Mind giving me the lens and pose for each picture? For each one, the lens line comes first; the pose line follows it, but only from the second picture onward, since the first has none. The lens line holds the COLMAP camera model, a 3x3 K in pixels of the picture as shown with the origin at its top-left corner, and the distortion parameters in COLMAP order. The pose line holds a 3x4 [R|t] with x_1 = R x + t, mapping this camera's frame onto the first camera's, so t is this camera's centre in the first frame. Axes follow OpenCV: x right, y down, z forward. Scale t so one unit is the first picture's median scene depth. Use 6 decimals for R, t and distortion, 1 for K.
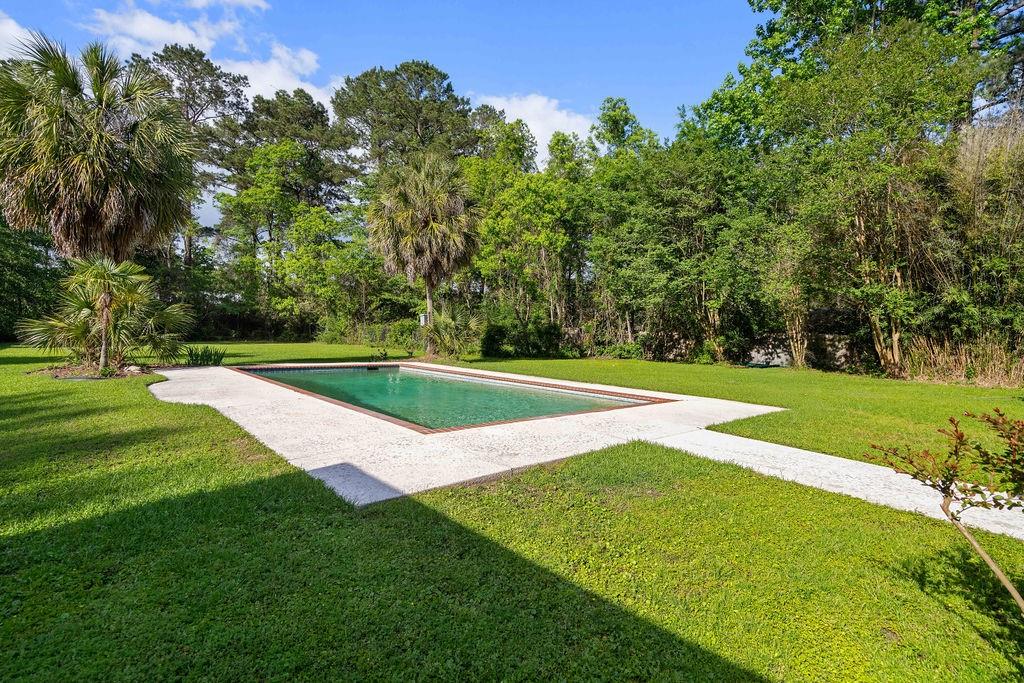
lens RADIAL K [[490.5, 0, 517.3], [0, 490.5, 334.1], [0, 0, 1]] dist [-0.000346, -0.000646]
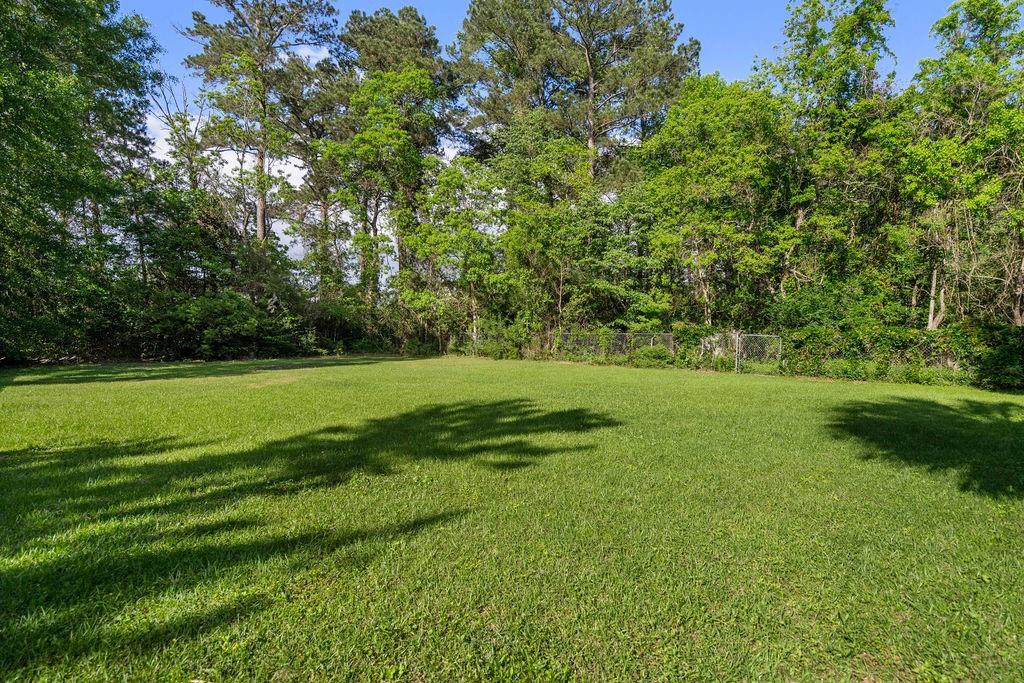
lens RADIAL K [[490.5, 0, 517.3], [0, 490.5, 334.1], [0, 0, 1]] dist [-0.000346, -0.000646]
pose [[0.999196, -0.015116, -0.037134, -0.443137], [0.015070, 0.999885, -0.001507, -0.017916], [0.037152, 0.000946, 0.999309, 0.478533]]
